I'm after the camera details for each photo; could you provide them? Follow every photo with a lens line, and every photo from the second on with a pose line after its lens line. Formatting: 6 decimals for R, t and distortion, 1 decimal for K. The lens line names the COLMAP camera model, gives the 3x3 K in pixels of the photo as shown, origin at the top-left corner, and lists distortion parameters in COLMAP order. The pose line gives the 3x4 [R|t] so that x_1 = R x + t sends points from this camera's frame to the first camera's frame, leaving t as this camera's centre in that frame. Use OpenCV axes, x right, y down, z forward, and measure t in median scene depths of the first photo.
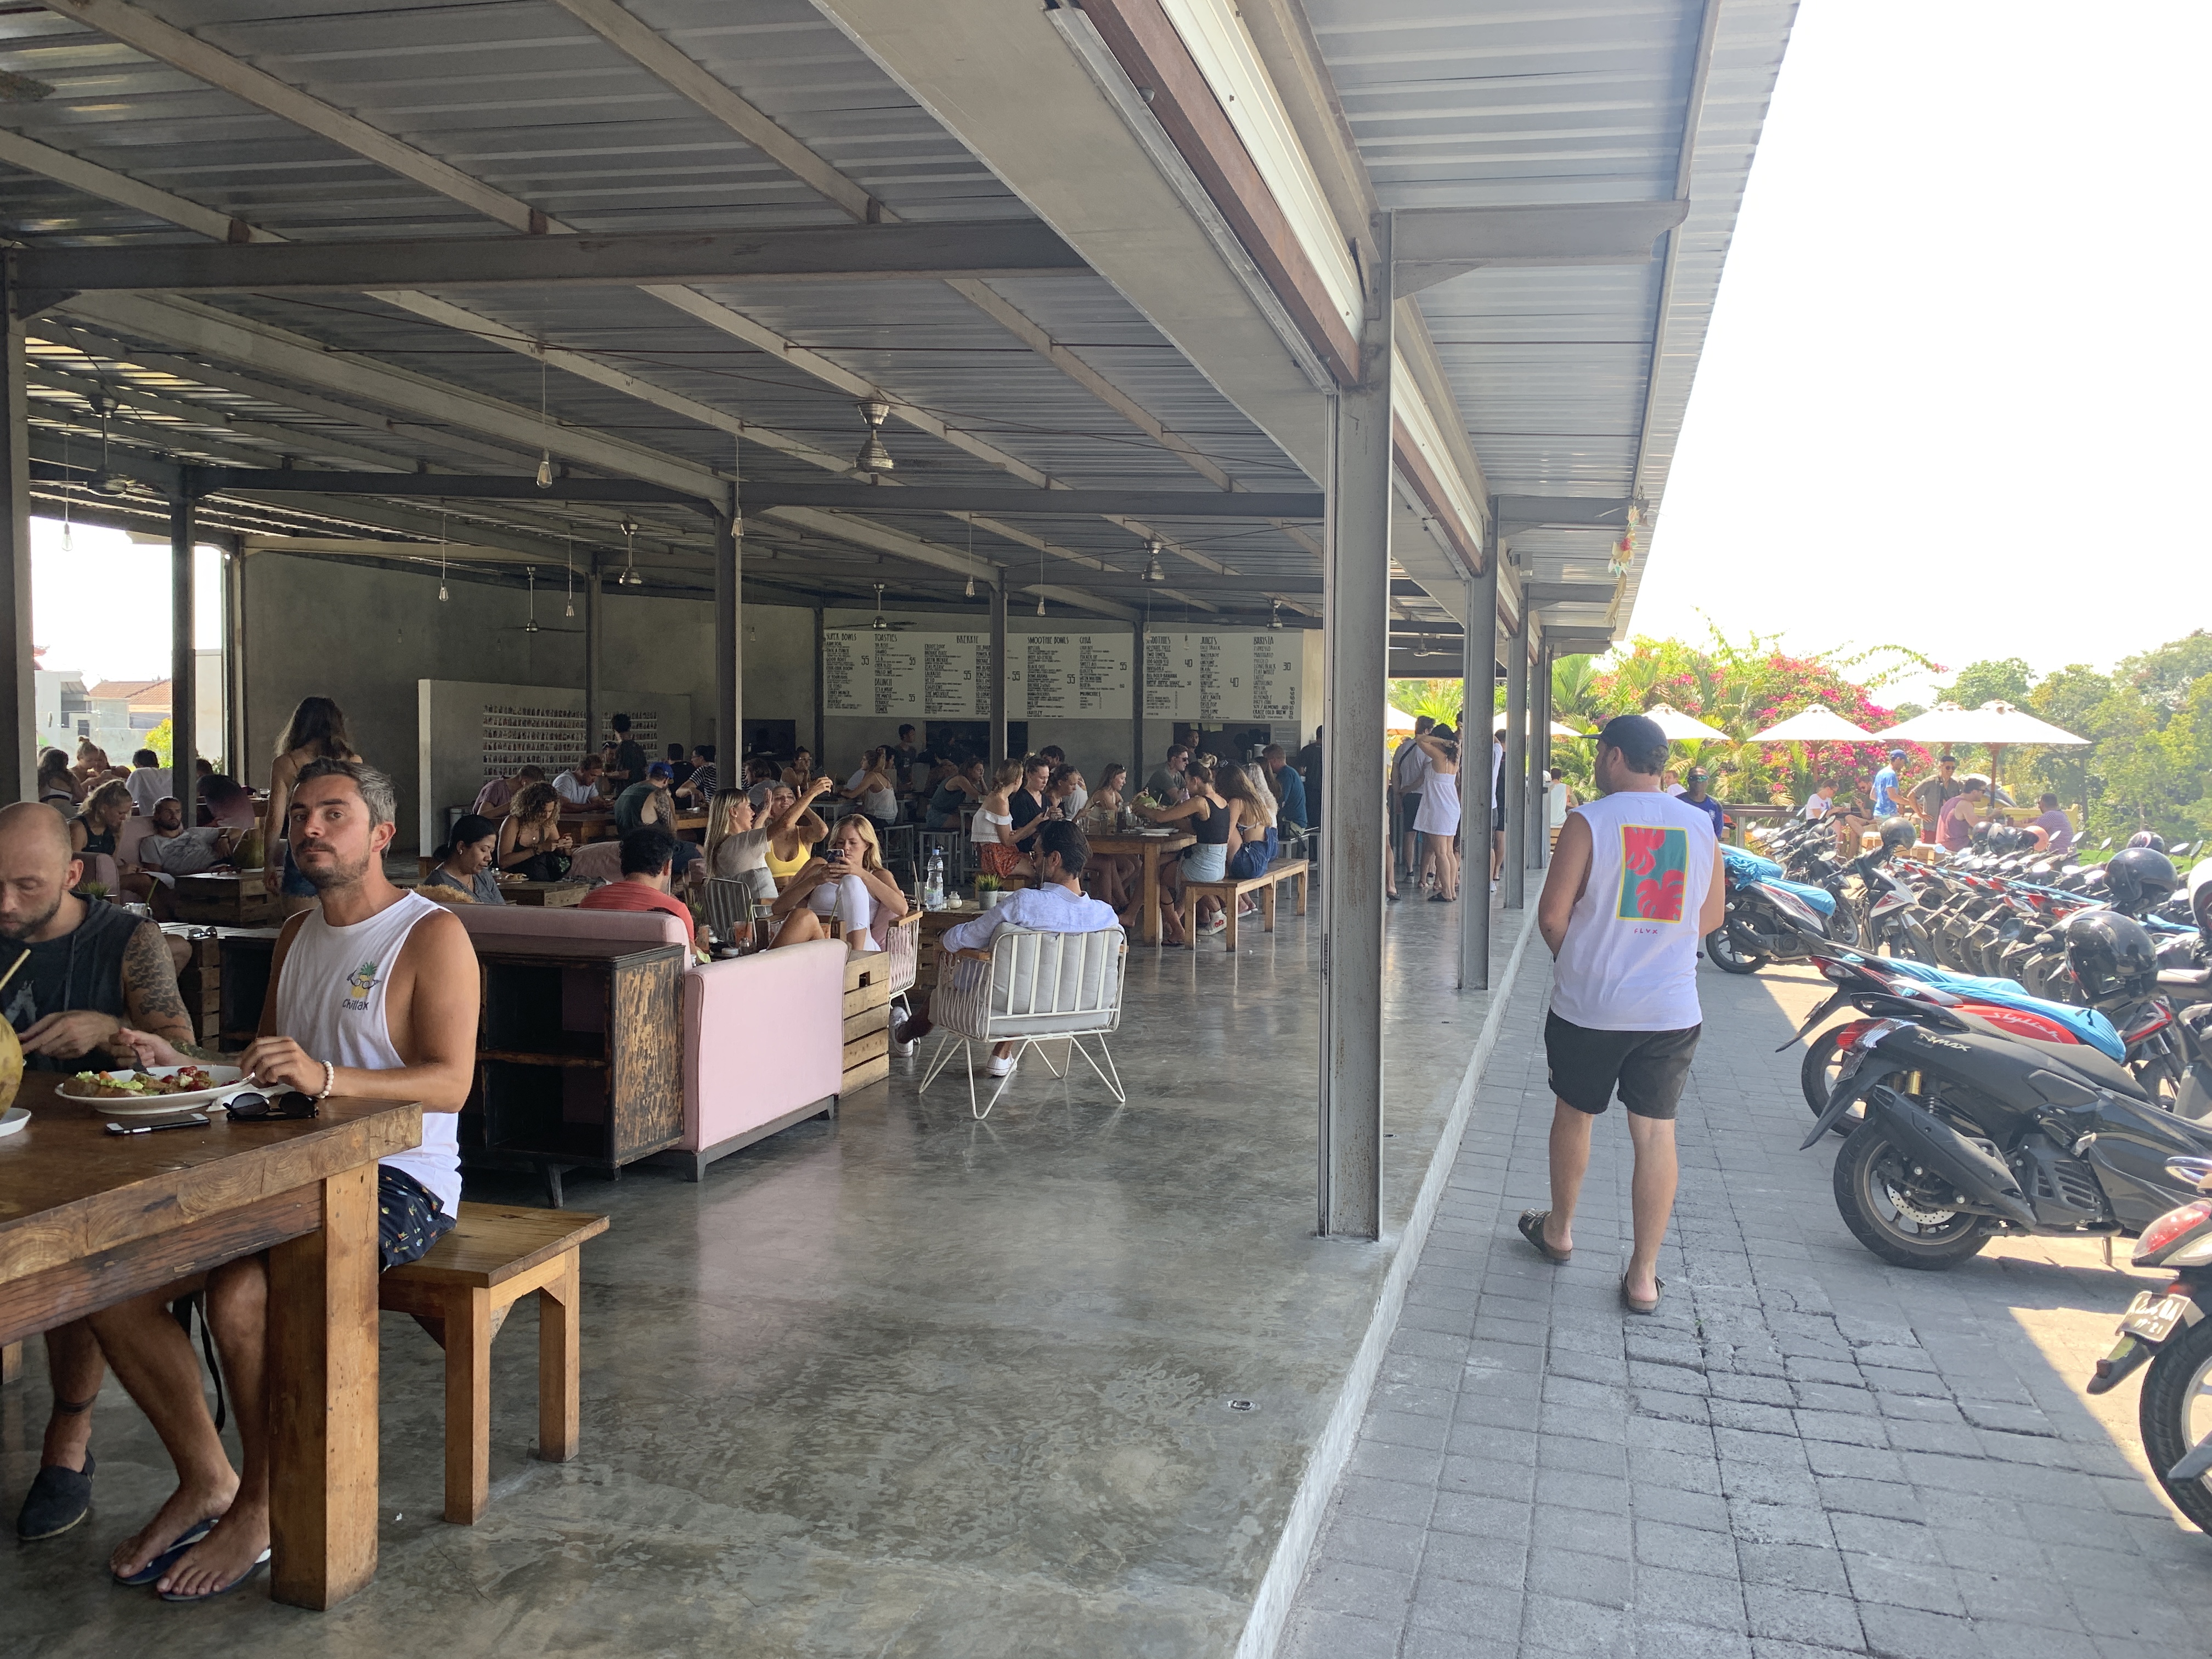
lens RADIAL K [[1693.4, 0, 1114.8], [0, 1693.4, 811.1], [0, 0, 1]] dist [0.030168, -0.045767]
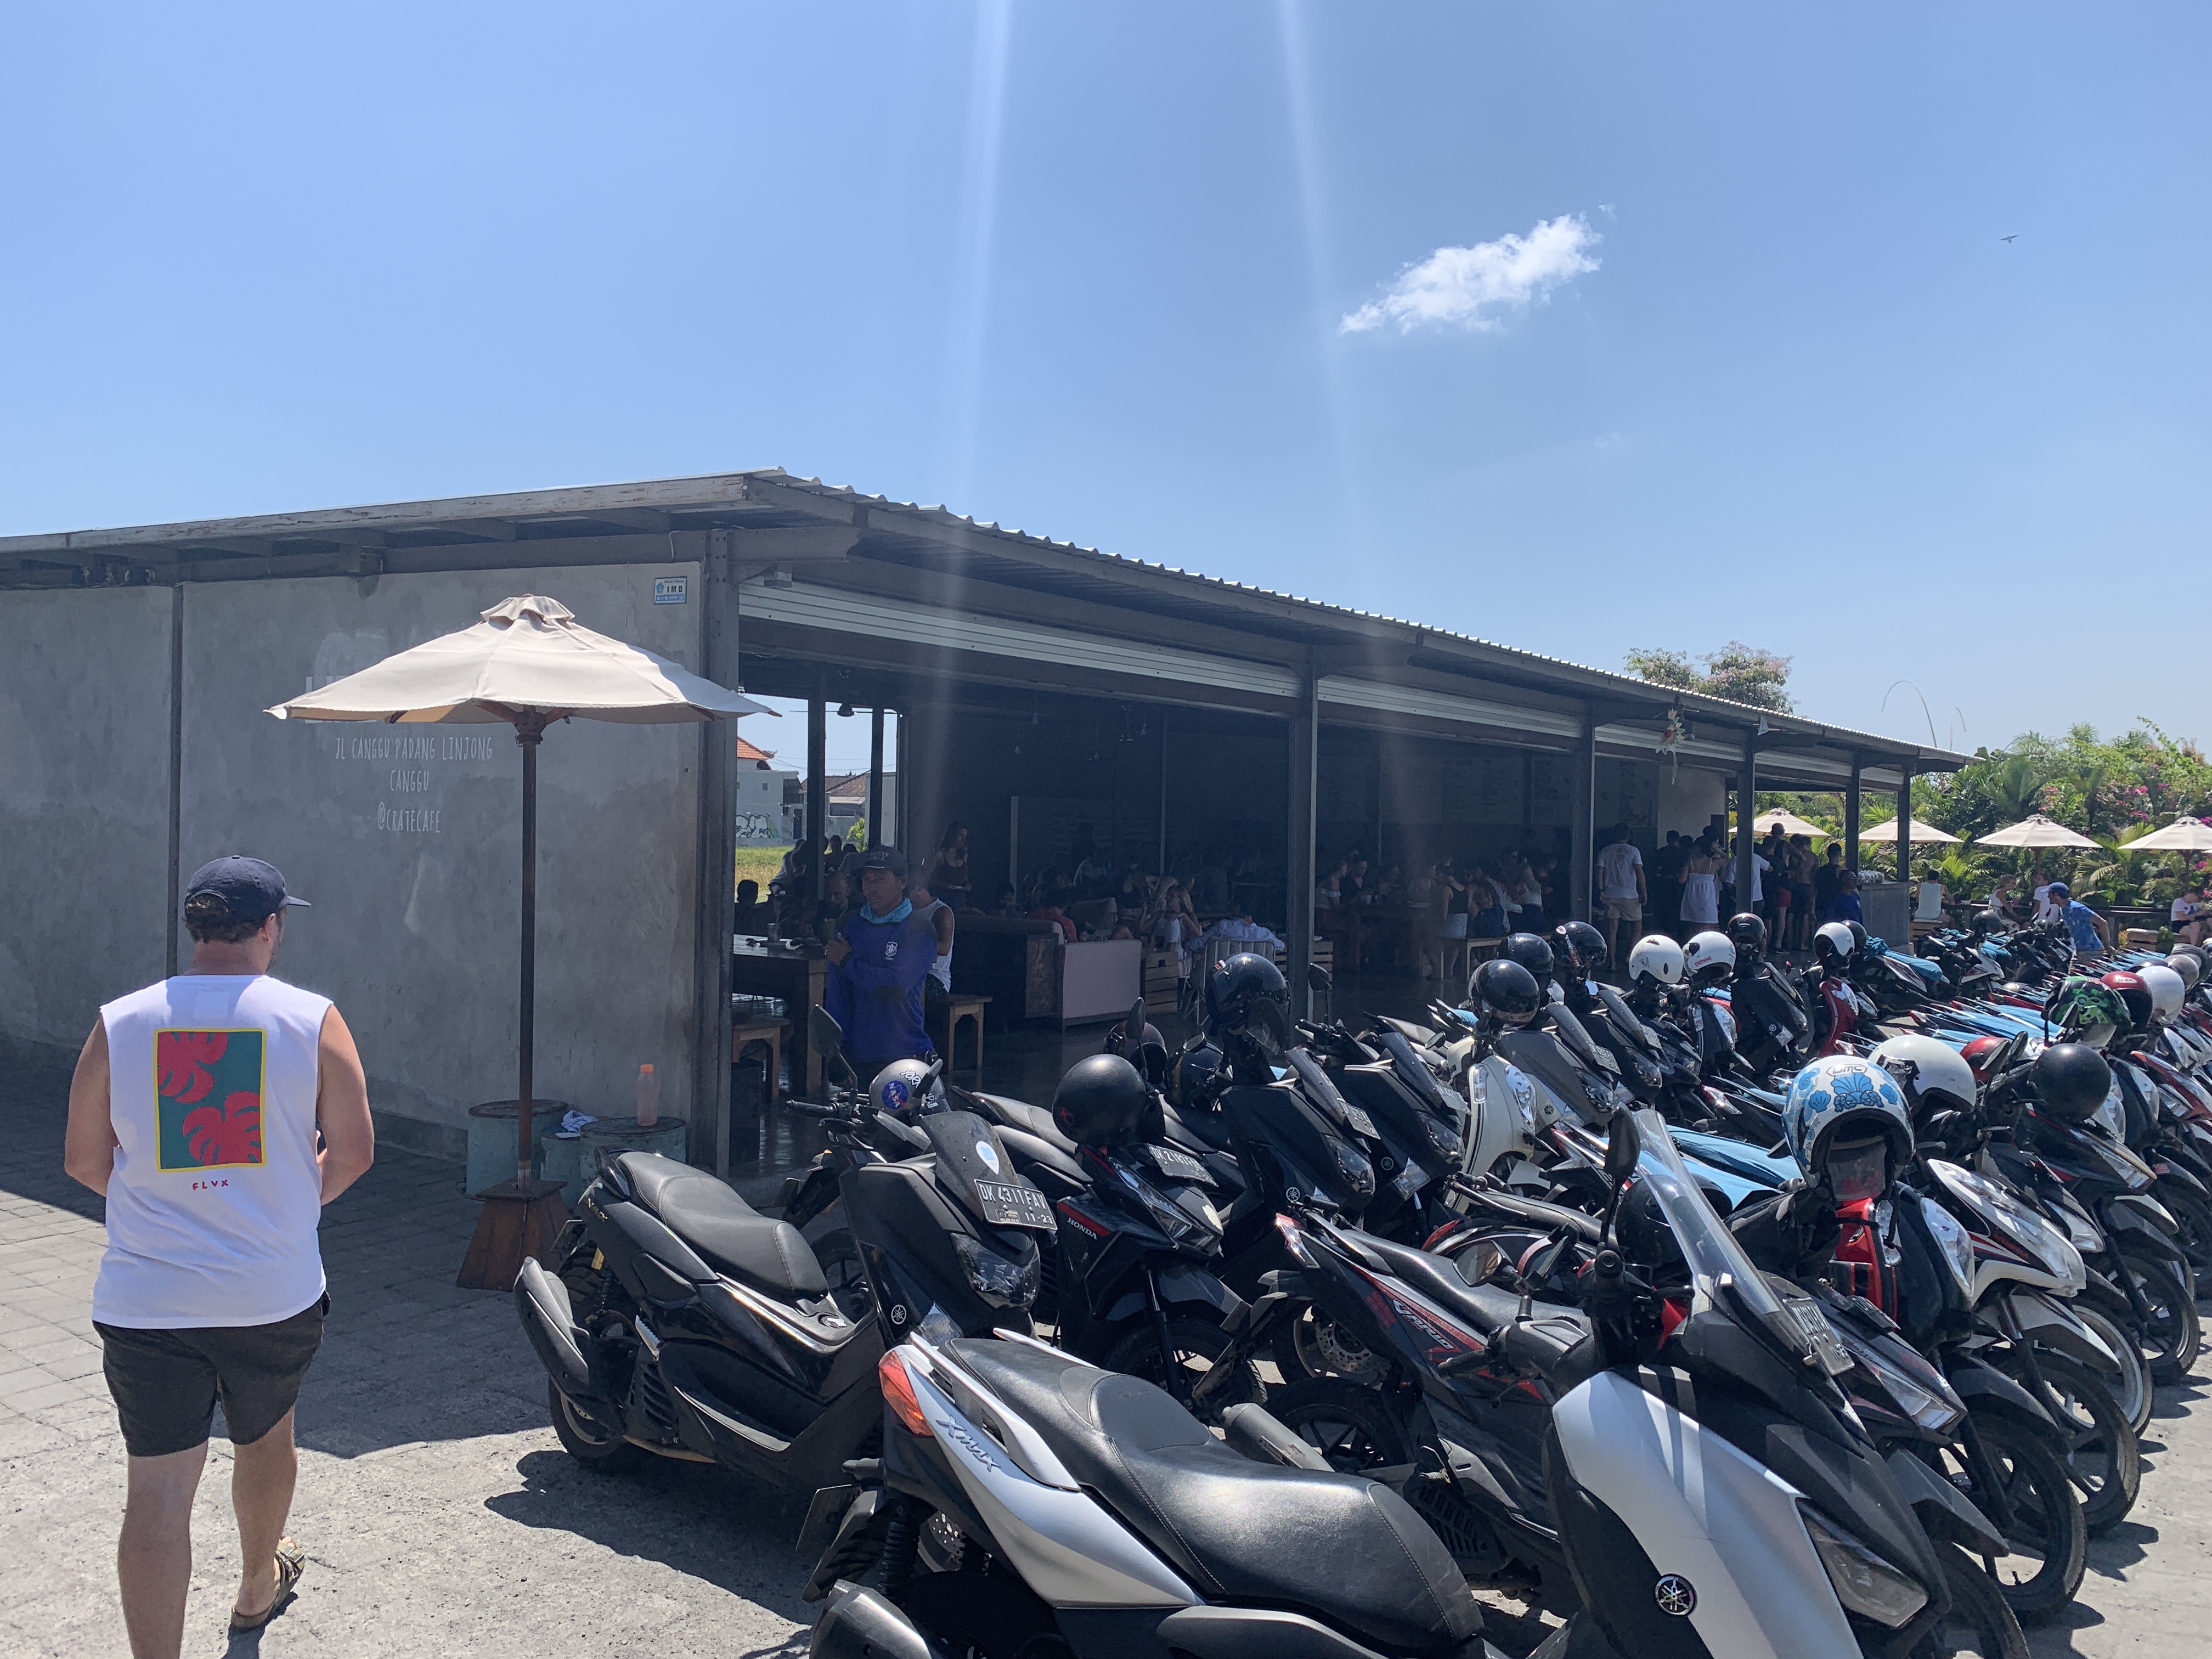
lens RADIAL K [[1693.4, 0, 1106.4], [0, 1693.4, 833.0], [0, 0, 1]] dist [0.030168, -0.045767]
pose [[0.936090, 0.012407, -0.351542, 0.335621], [-0.026073, 0.999076, -0.034167, 0.008043], [0.350793, 0.041149, 0.935548, -0.635703]]
